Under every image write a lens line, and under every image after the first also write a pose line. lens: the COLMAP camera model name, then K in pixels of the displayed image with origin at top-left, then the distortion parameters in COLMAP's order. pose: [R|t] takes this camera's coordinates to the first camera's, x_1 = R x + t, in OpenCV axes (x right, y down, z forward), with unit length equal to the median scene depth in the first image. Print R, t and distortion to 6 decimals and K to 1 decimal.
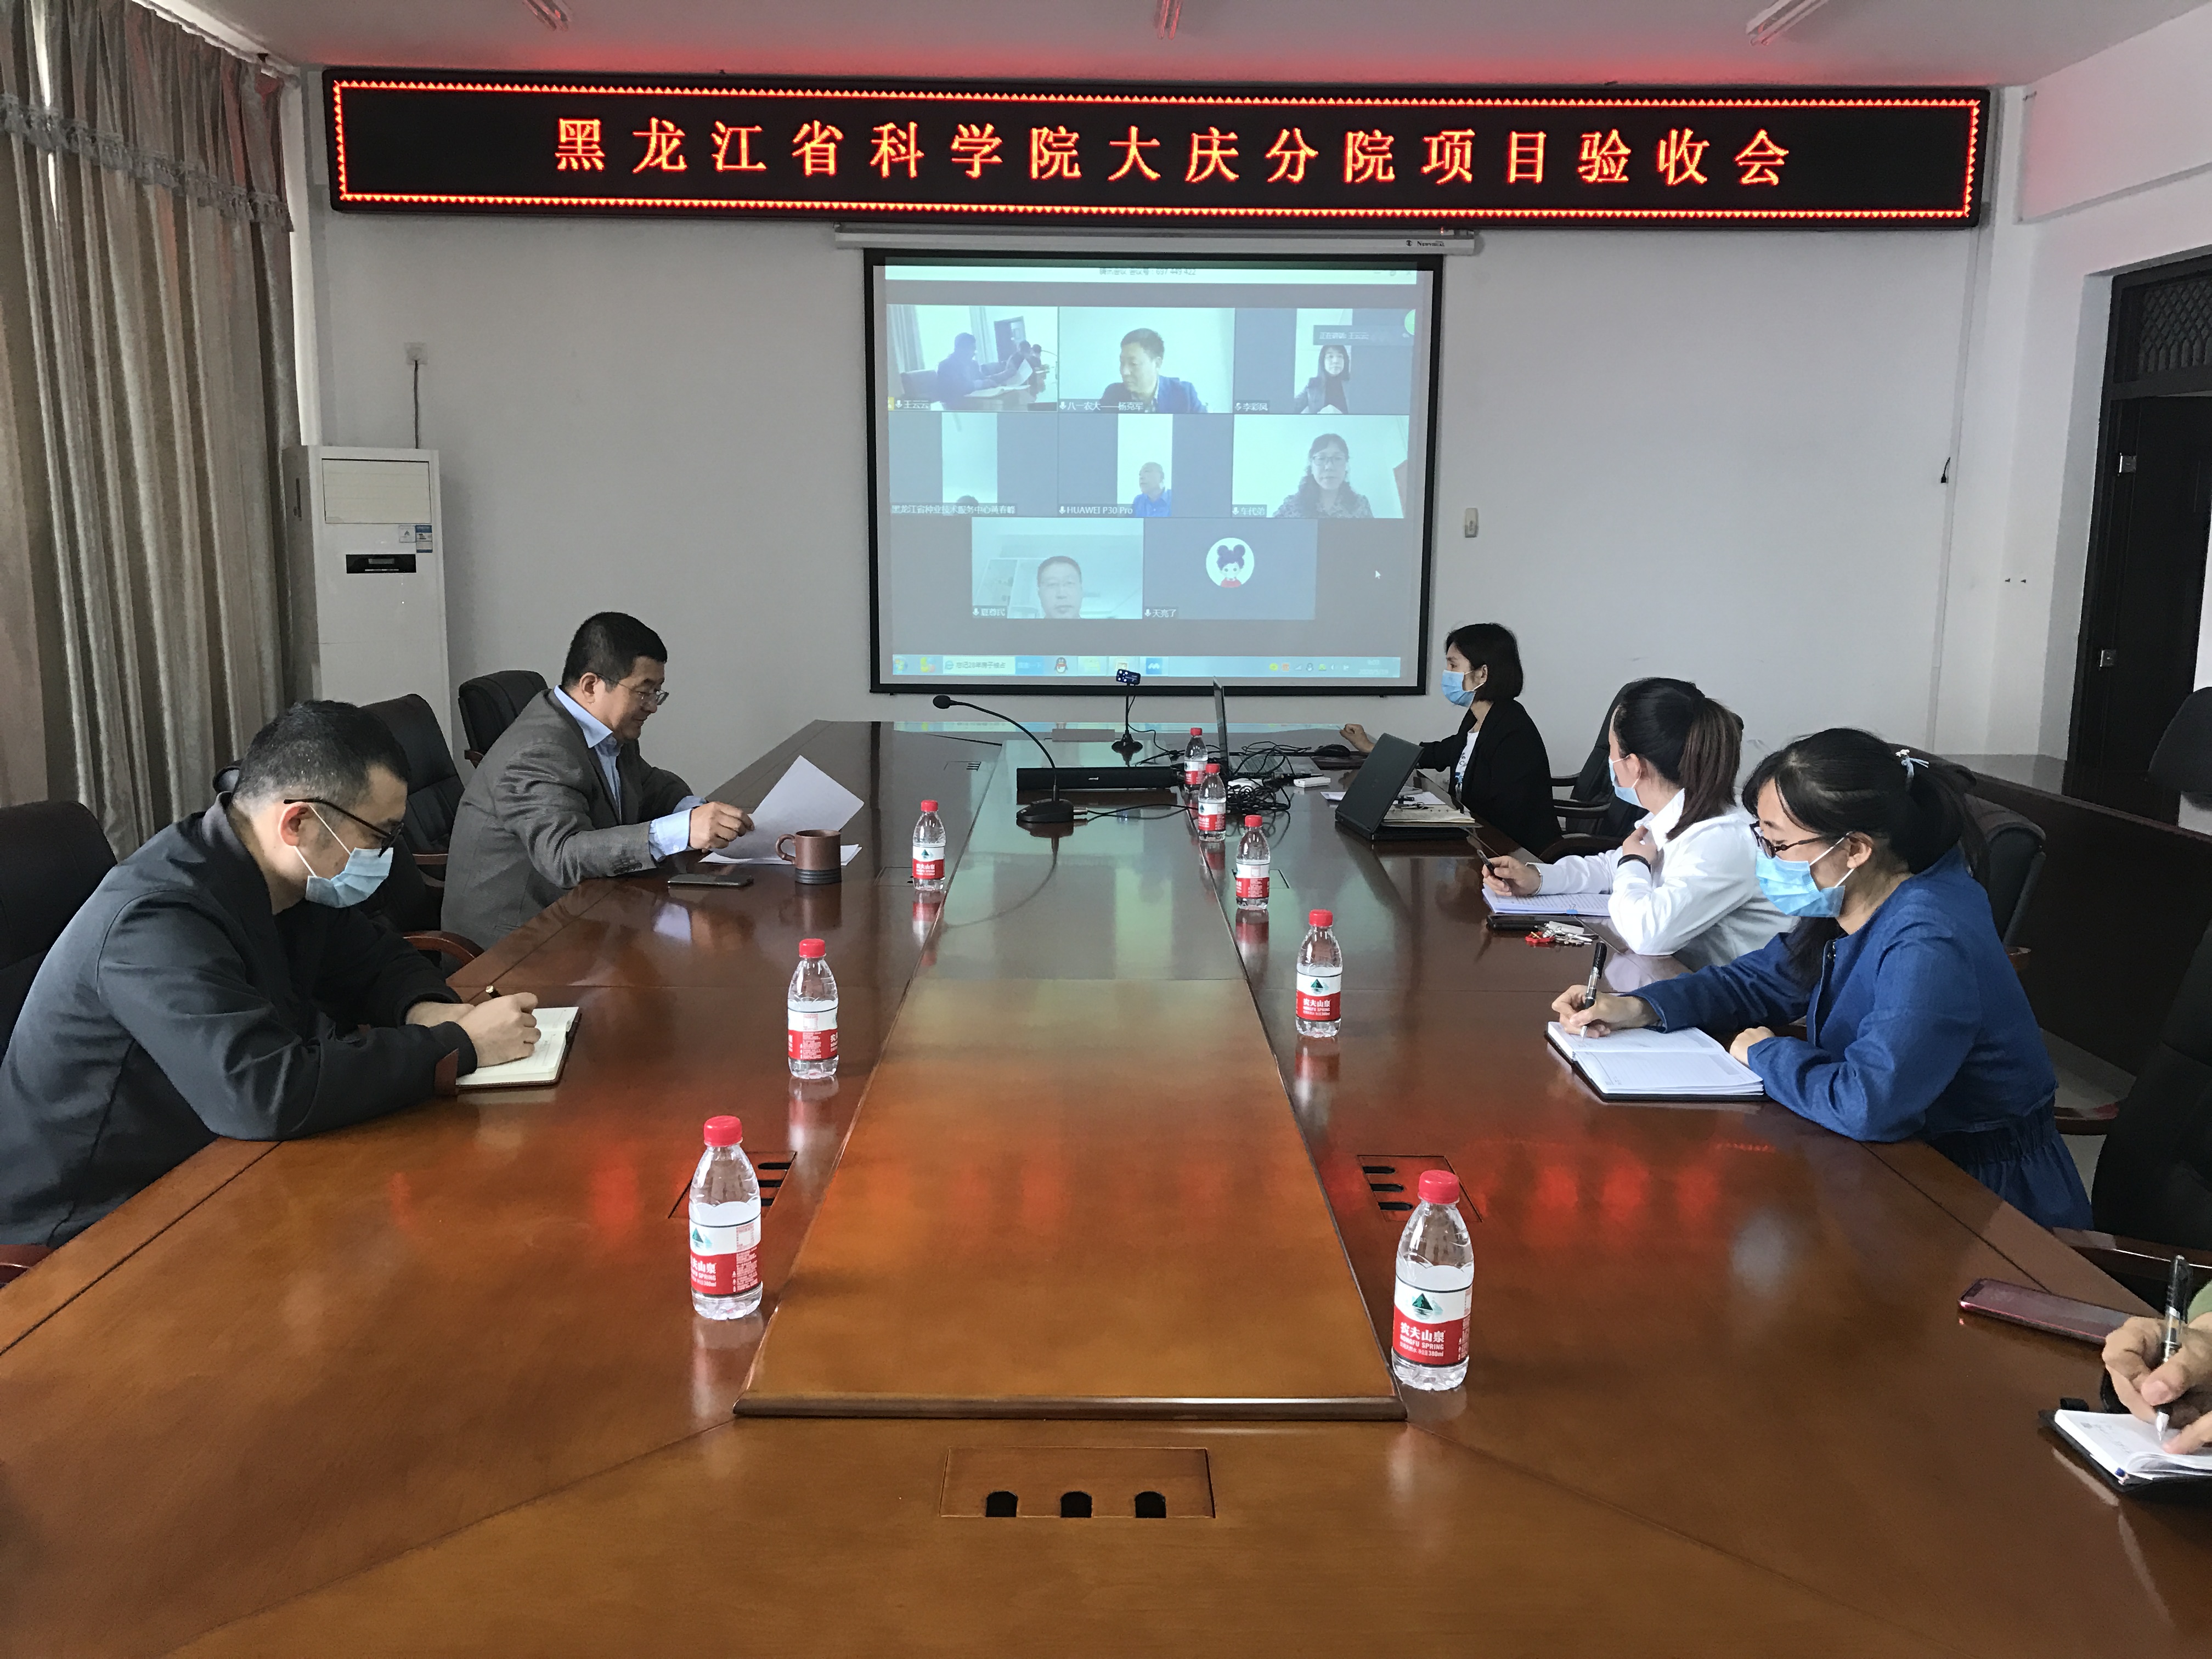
lens RADIAL K [[1842.9, 0, 1107.0], [0, 1842.9, 824.0], [0, 0, 1]] dist [0.028477, -0.011363]
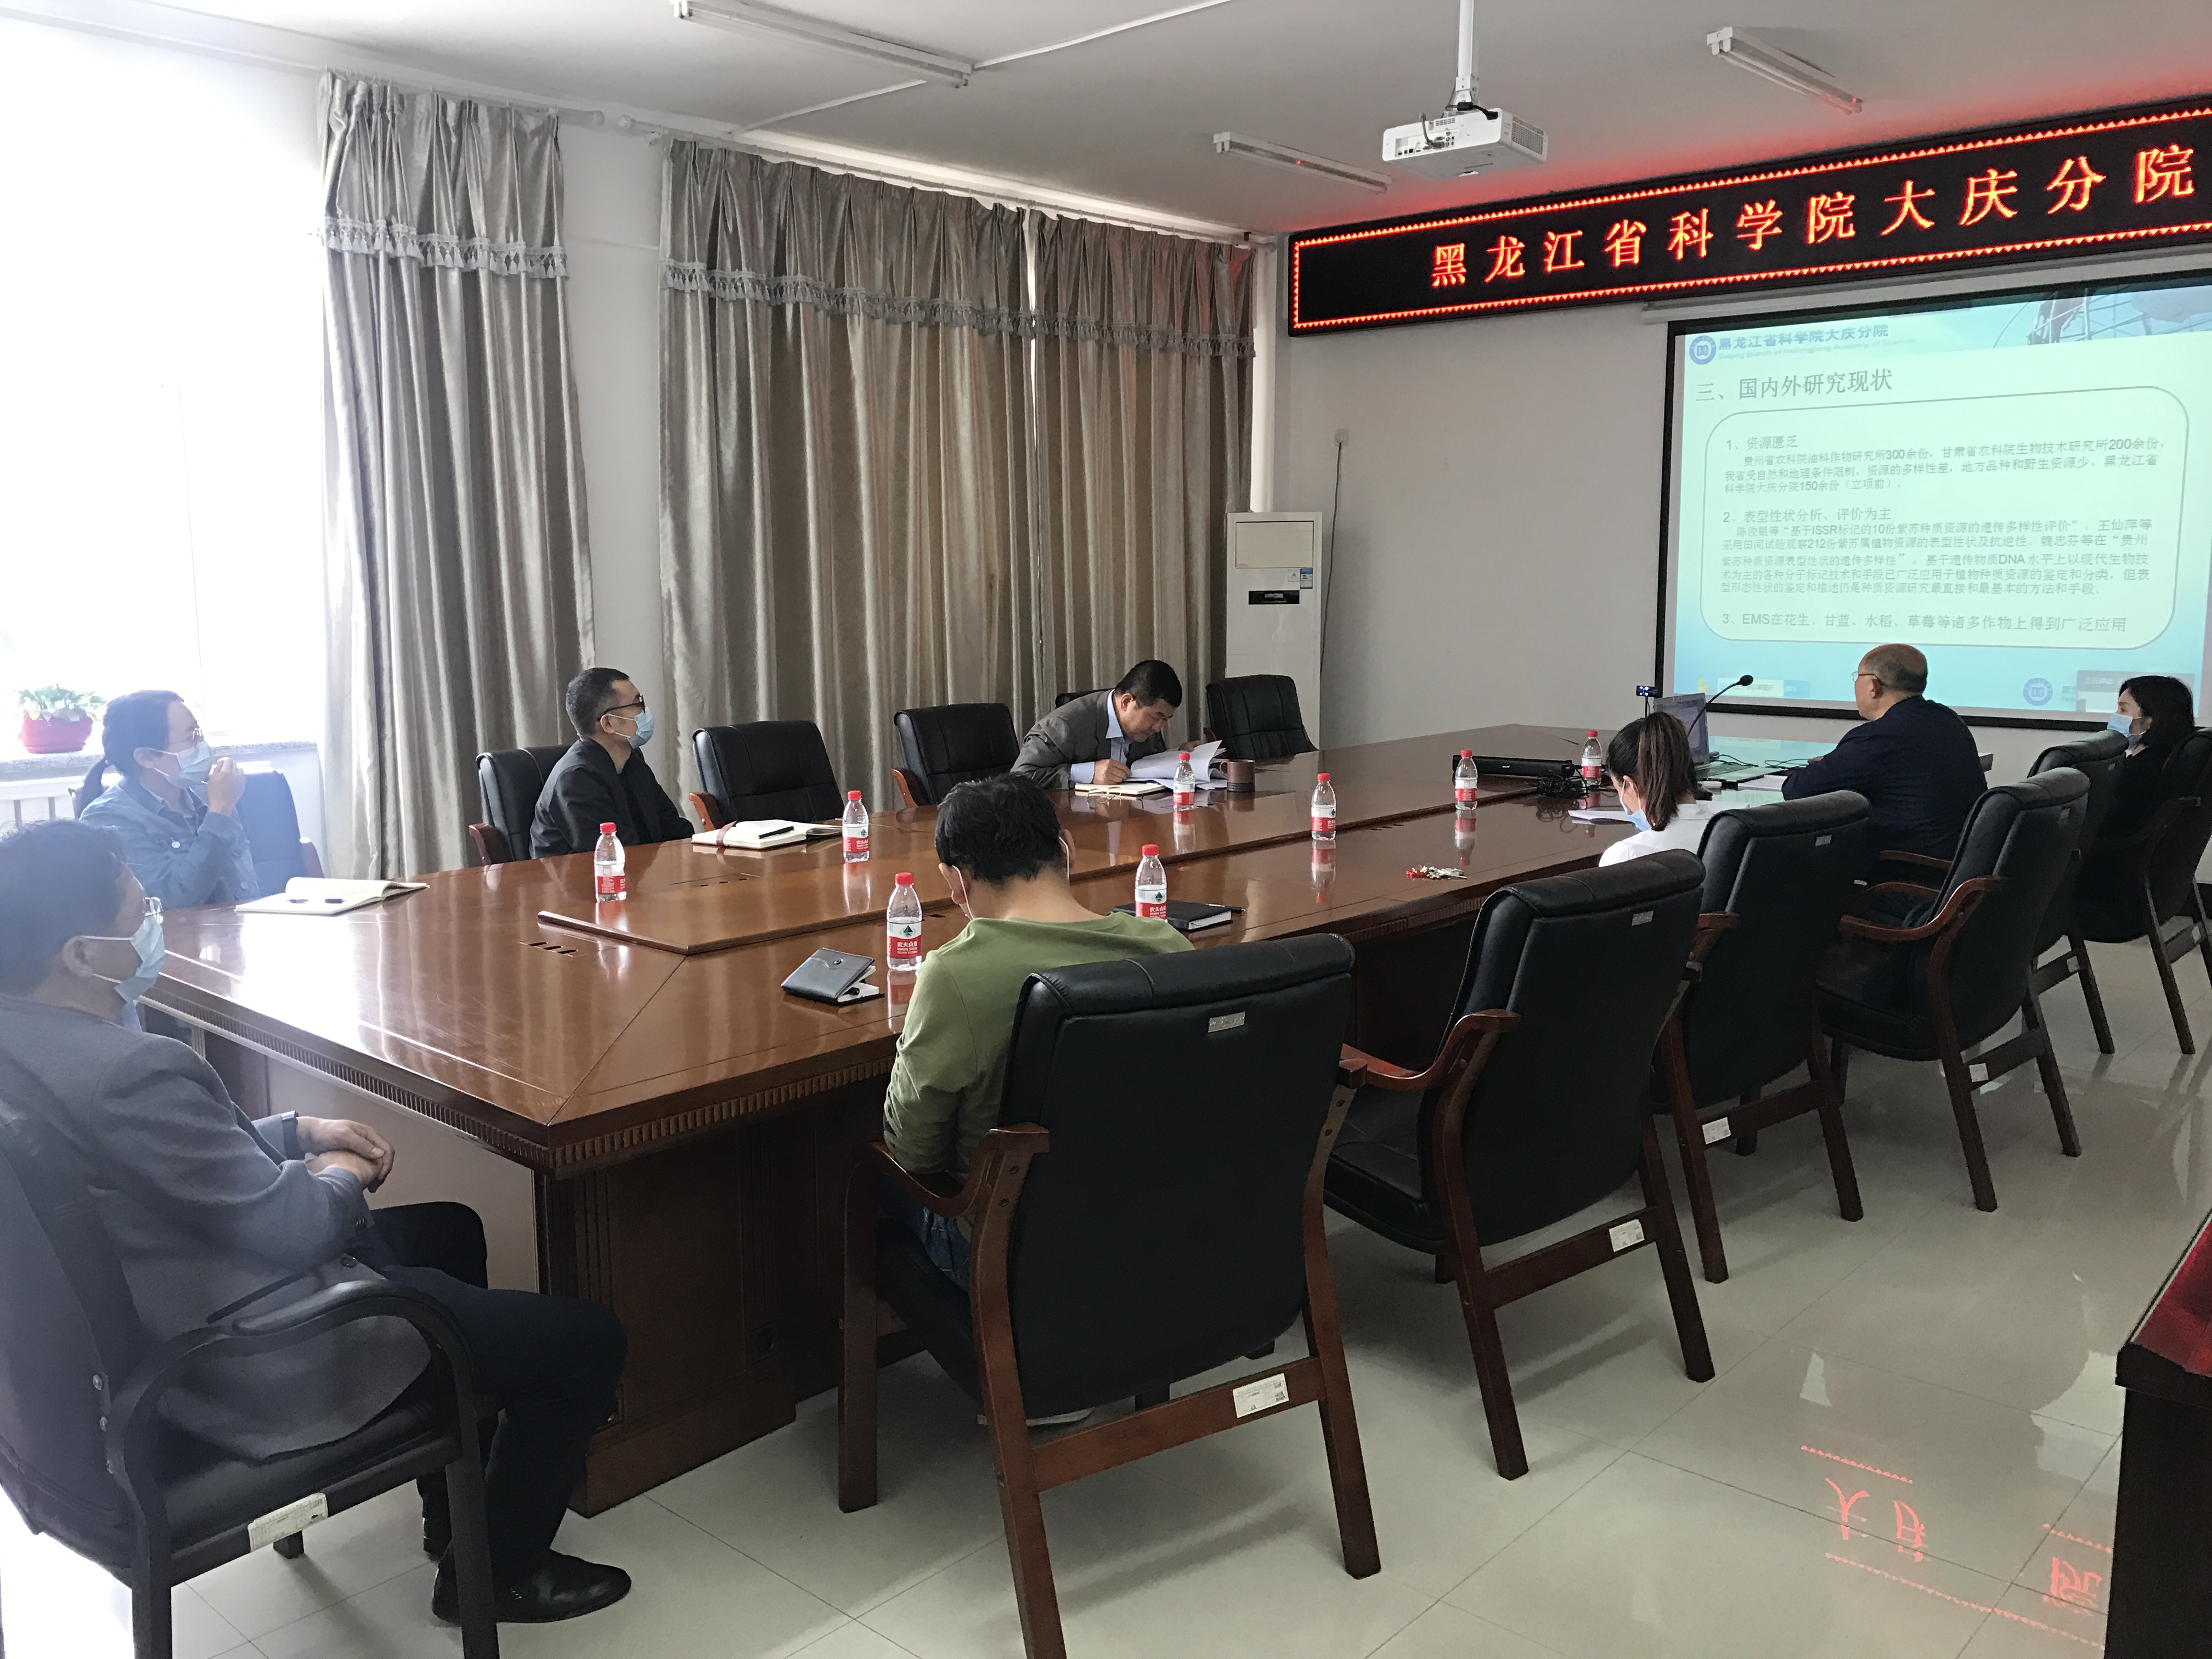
lens RADIAL K [[1842.9, 0, 1097.0], [0, 1842.9, 816.5], [0, 0, 1]] dist [0.028477, -0.011363]
pose [[0.733480, 0.081129, -0.674852, 0.417947], [-0.093940, 0.995423, 0.017566, 0.007051], [0.673188, 0.050512, 0.737744, -0.070432]]
